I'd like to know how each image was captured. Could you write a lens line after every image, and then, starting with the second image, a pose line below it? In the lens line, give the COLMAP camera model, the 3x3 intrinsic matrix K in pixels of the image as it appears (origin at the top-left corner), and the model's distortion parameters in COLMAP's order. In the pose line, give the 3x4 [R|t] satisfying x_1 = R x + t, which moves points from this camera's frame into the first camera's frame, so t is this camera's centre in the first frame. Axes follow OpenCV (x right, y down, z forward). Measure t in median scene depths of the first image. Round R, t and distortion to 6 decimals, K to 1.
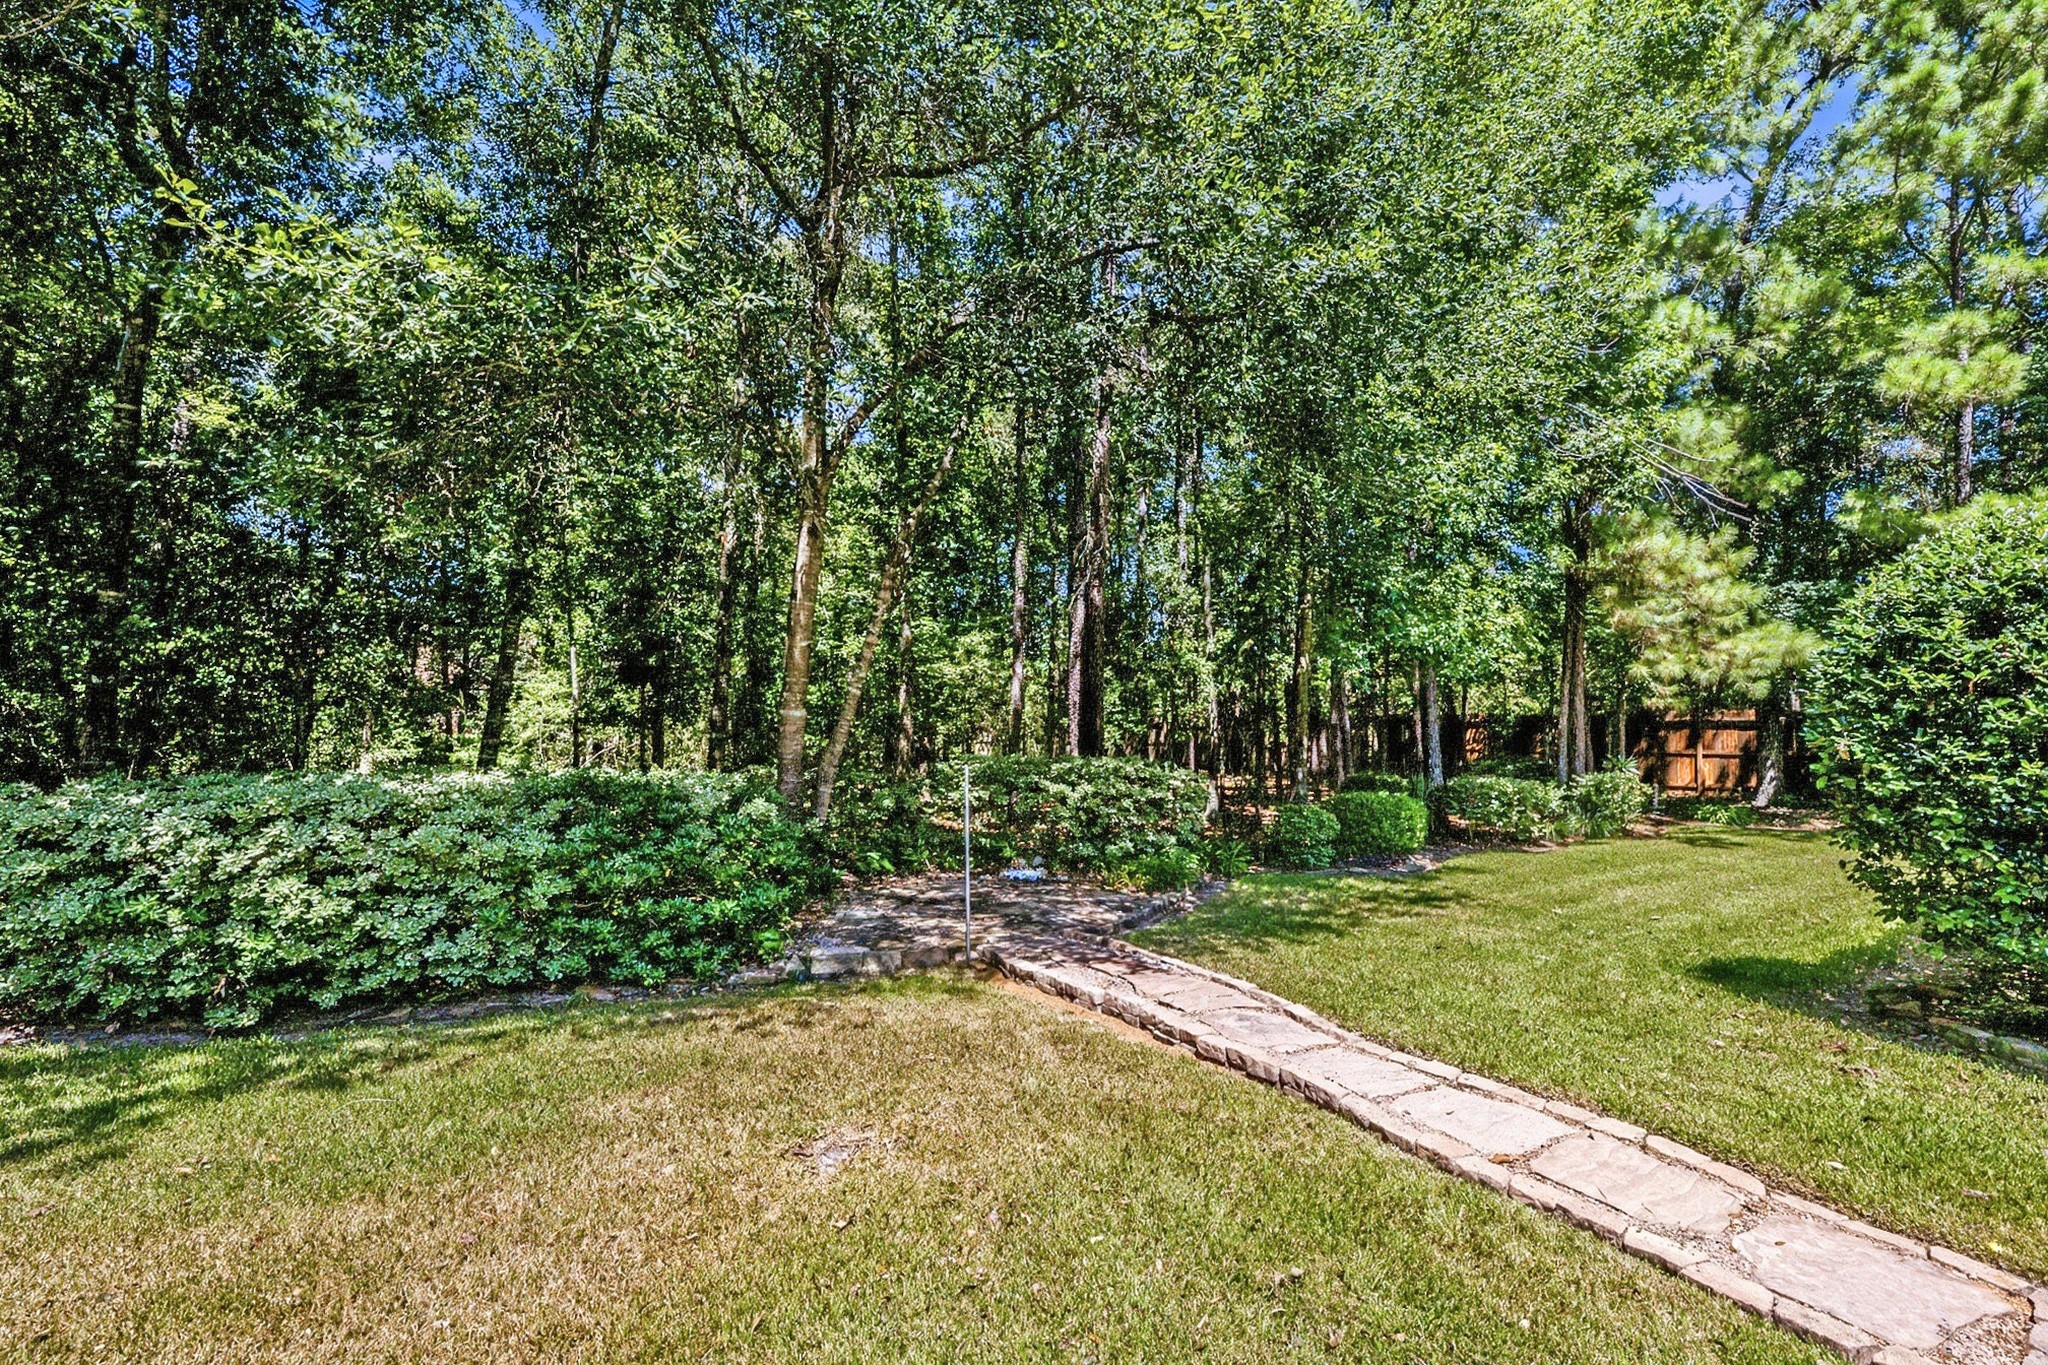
lens RADIAL K [[852.1, 0, 1017.2], [0, 852.1, 673.2], [0, 0, 1]] dist [-0.005471, -0.000208]
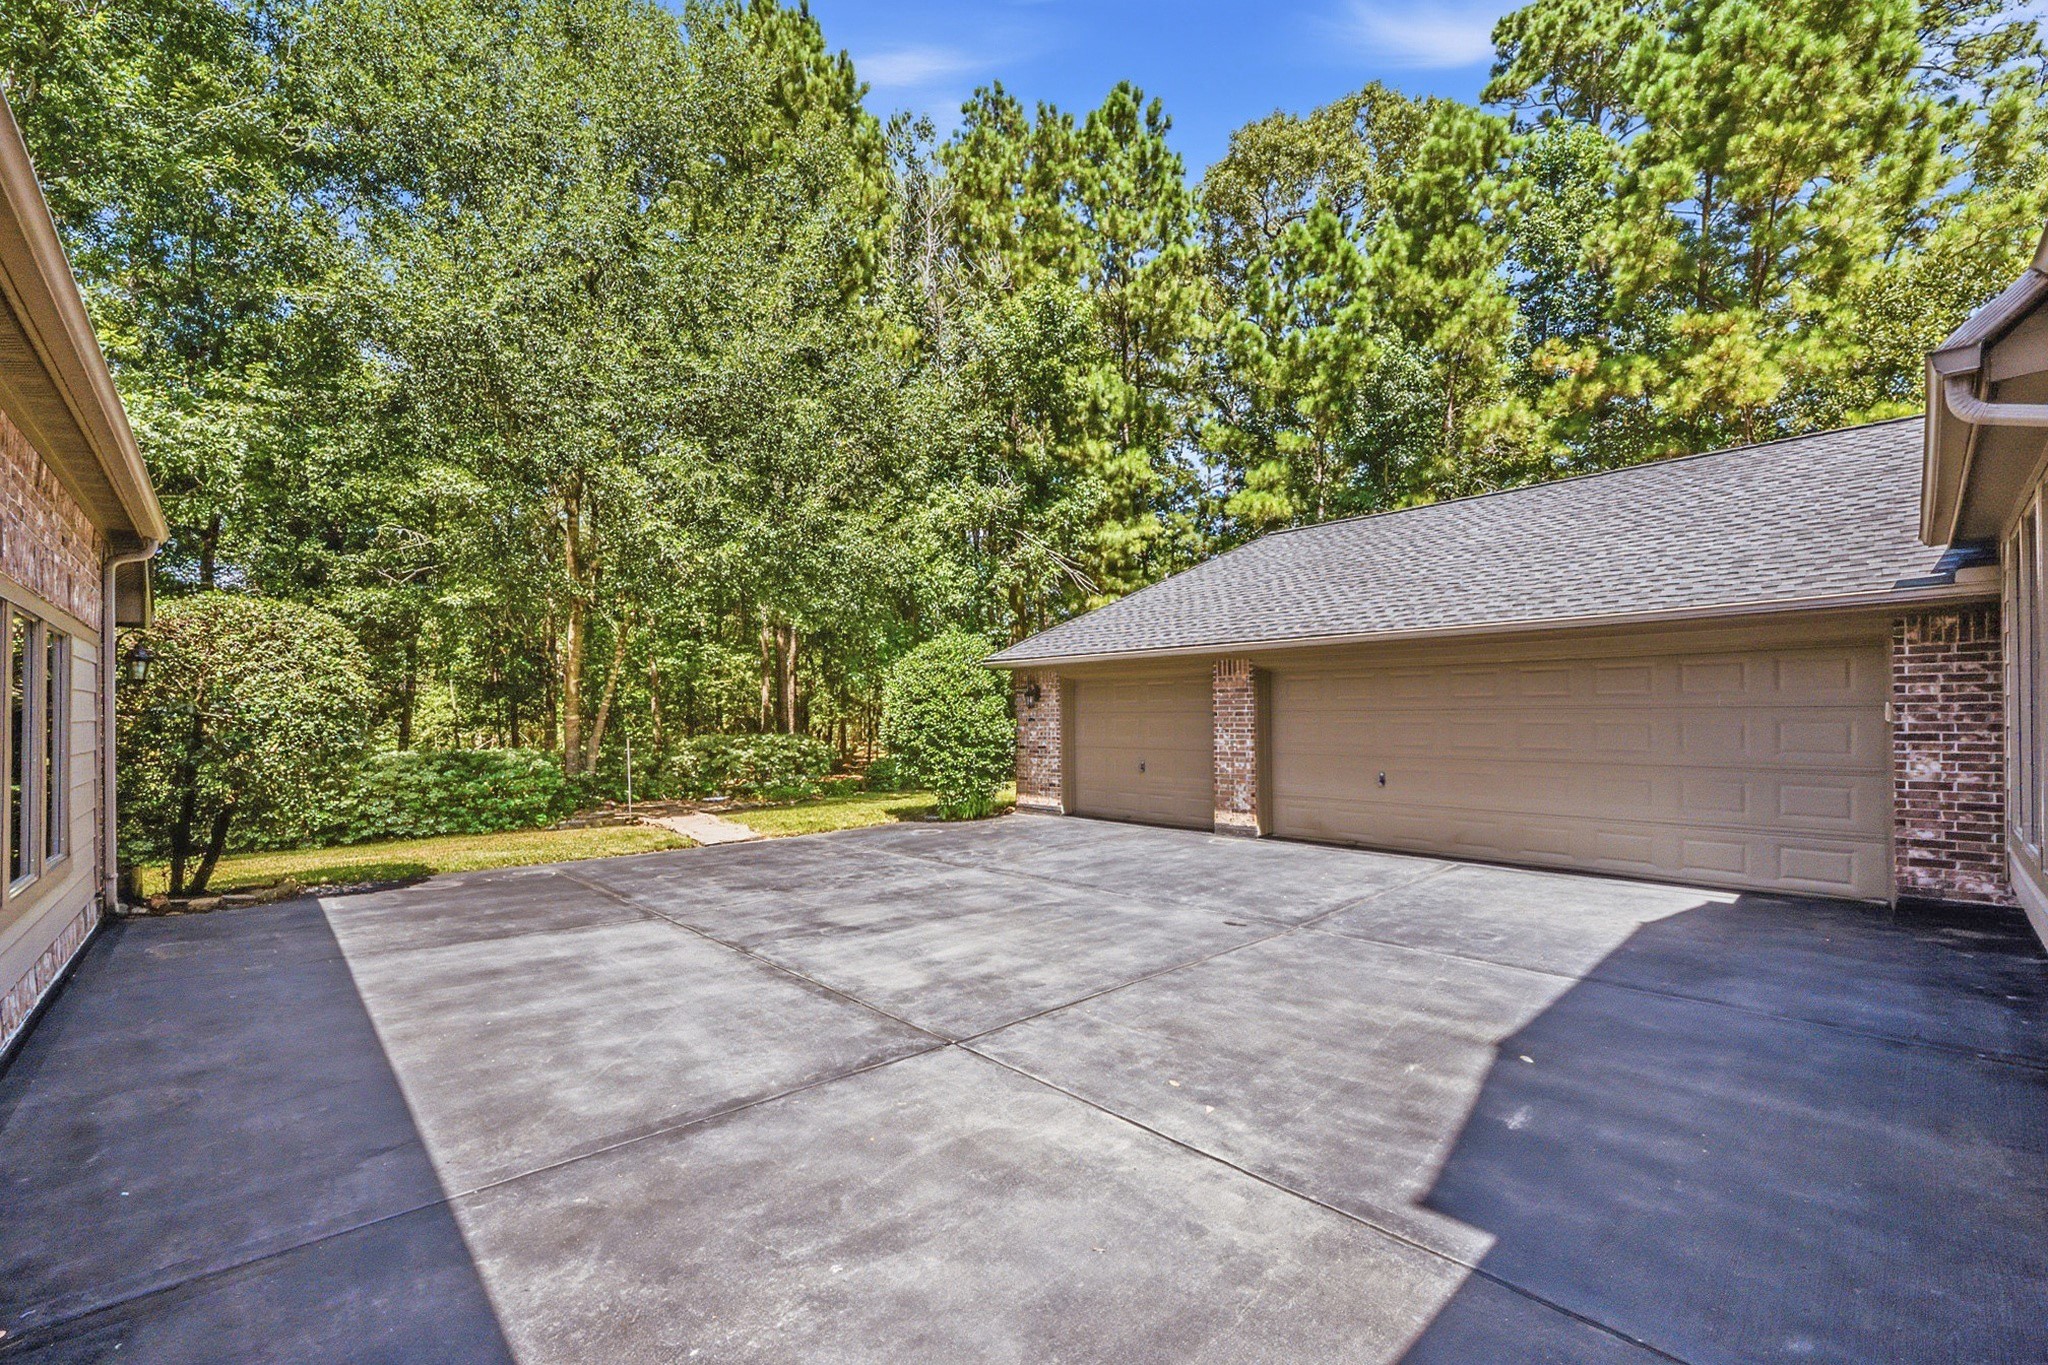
lens RADIAL K [[852.1, 0, 1033.2], [0, 852.1, 704.3], [0, 0, 1]] dist [-0.005471, -0.000208]
pose [[0.994627, -0.034554, 0.097590, 0.921165], [0.028668, 0.997721, 0.061085, -0.109293], [-0.099478, -0.057959, 0.993350, -1.579401]]
